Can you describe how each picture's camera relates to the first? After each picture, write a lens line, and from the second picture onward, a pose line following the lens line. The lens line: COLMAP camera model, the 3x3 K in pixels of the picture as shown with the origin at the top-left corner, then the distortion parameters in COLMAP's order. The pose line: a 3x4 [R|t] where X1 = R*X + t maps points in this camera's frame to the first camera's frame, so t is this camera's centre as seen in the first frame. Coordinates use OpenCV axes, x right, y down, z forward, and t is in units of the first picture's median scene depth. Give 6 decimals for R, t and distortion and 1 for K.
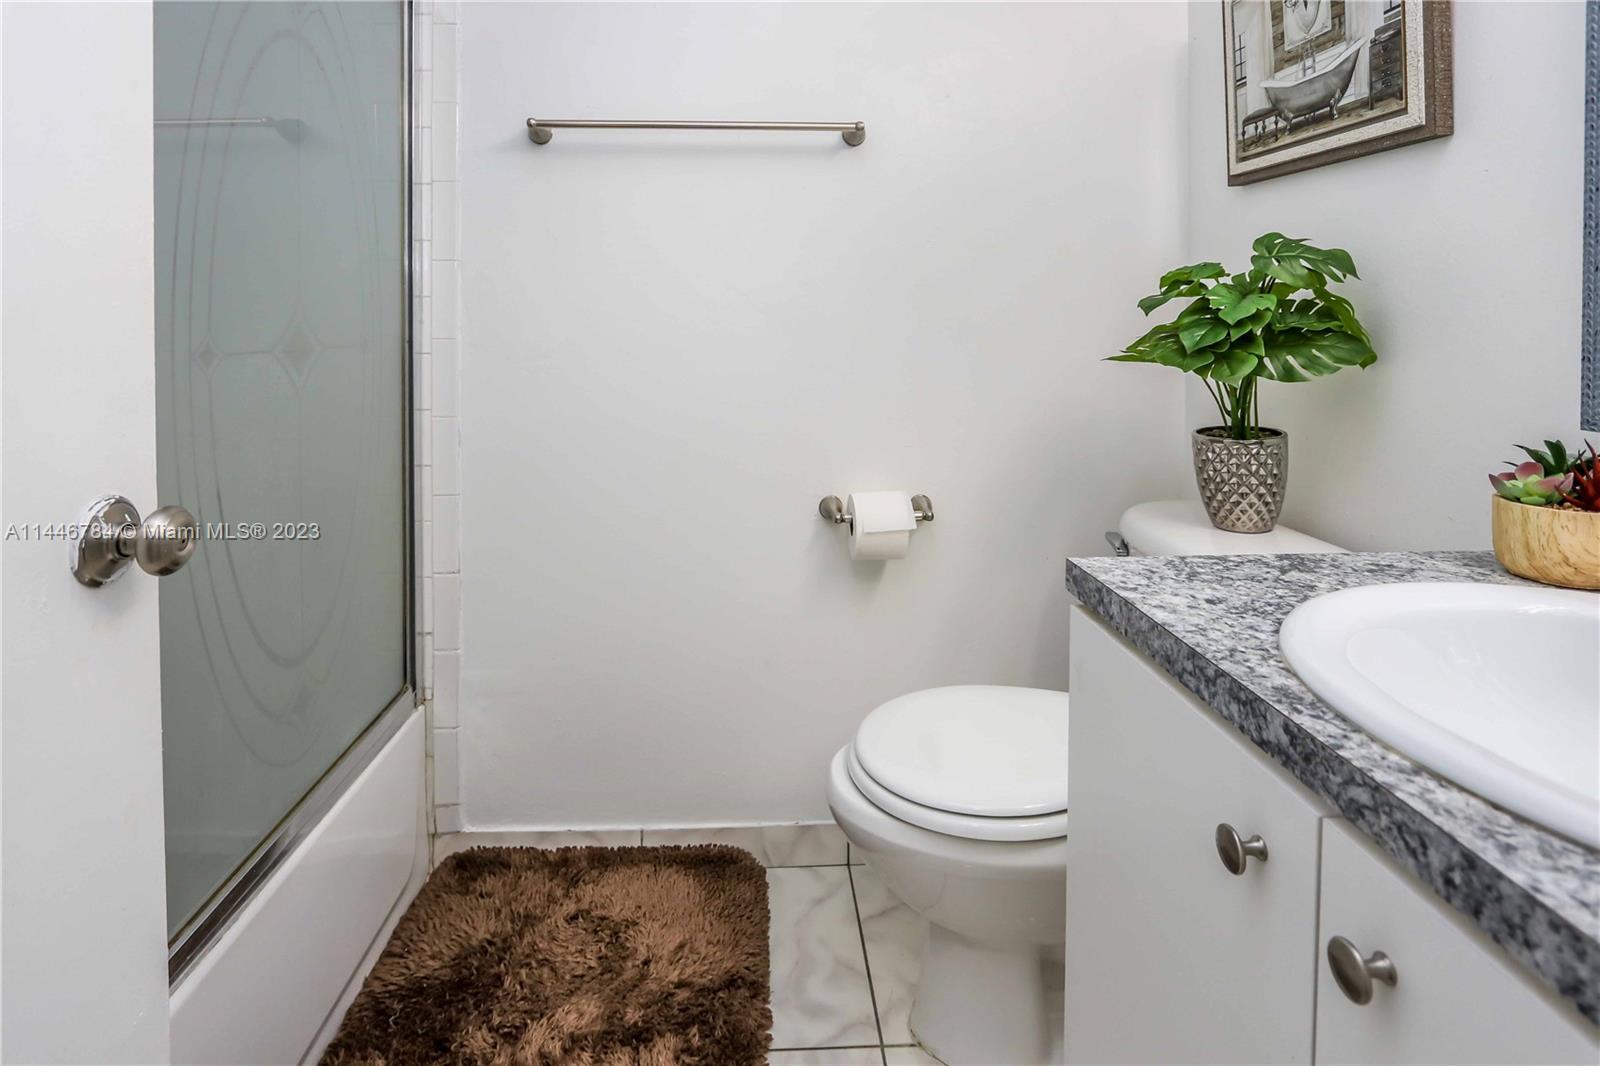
lens RADIAL K [[847.9, 0, 800.1], [0, 847.9, 514.7], [0, 0, 1]] dist [-0.007155, -0.001256]
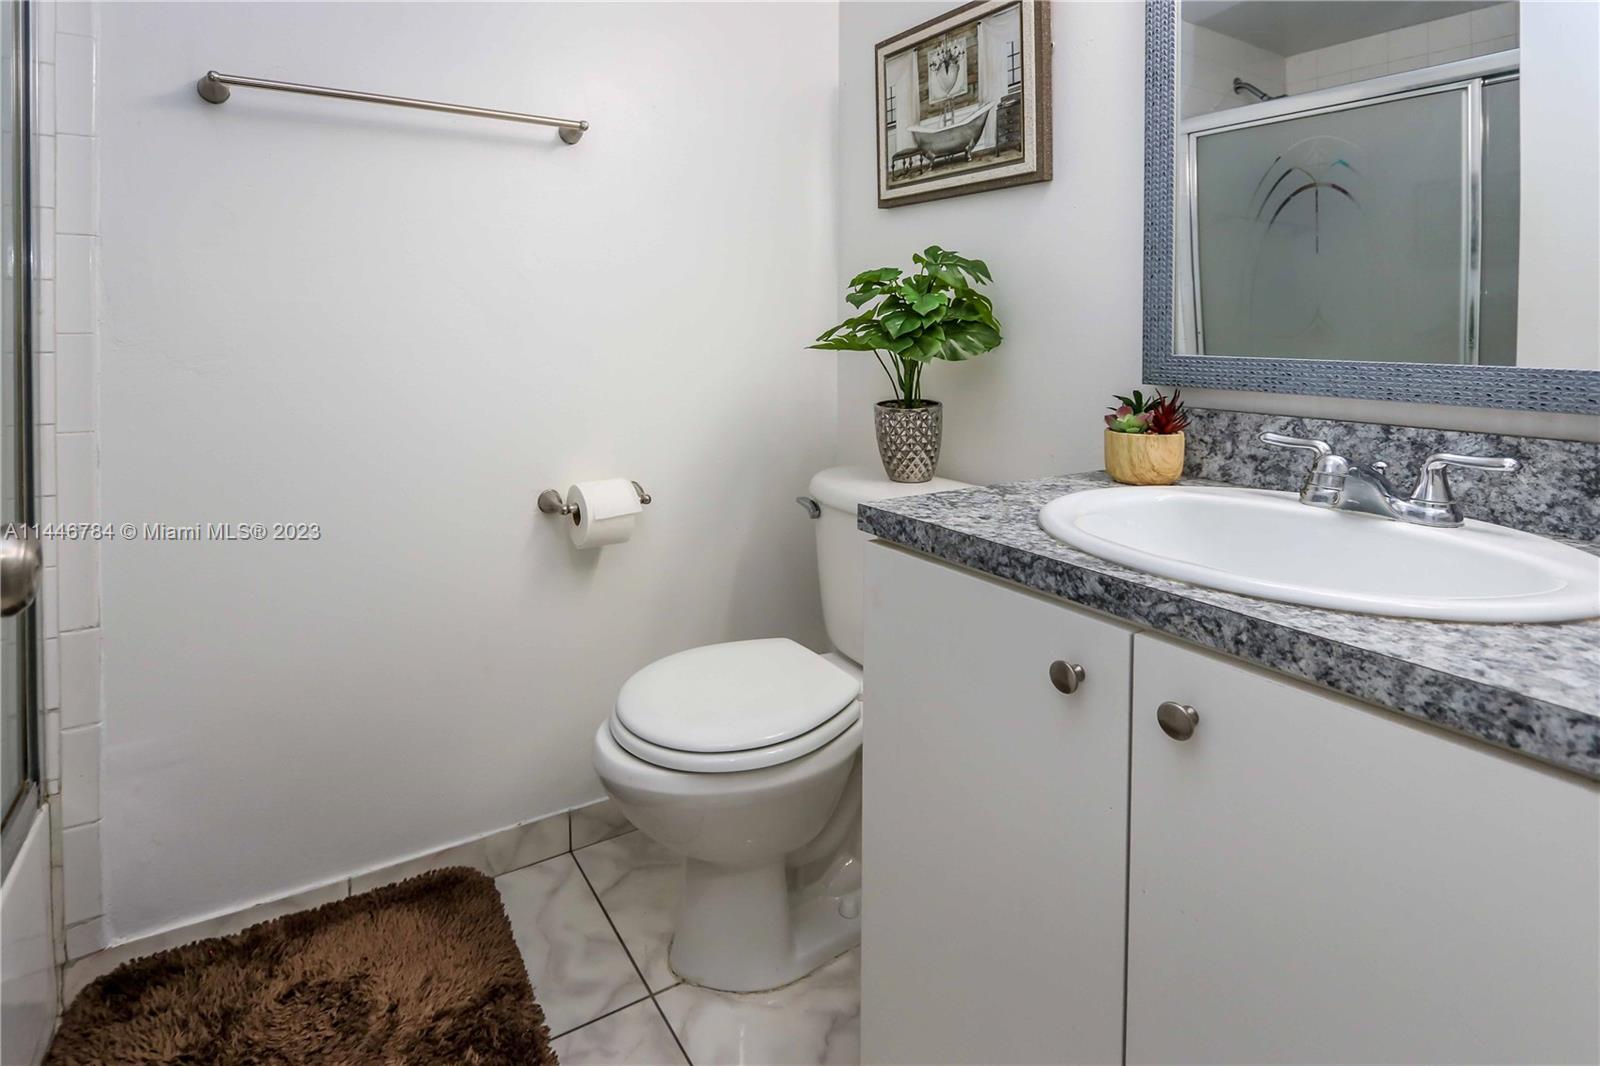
lens RADIAL K [[800.8, 0, 800.0], [0, 800.8, 533.0], [0, 0, 1]] dist [0.001601, -0.005299]
pose [[0.875401, -0.118758, 0.468582, -0.216652], [0.107731, 0.992903, 0.050381, 0.018160], [-0.471240, 0.006377, 0.881982, 0.009686]]
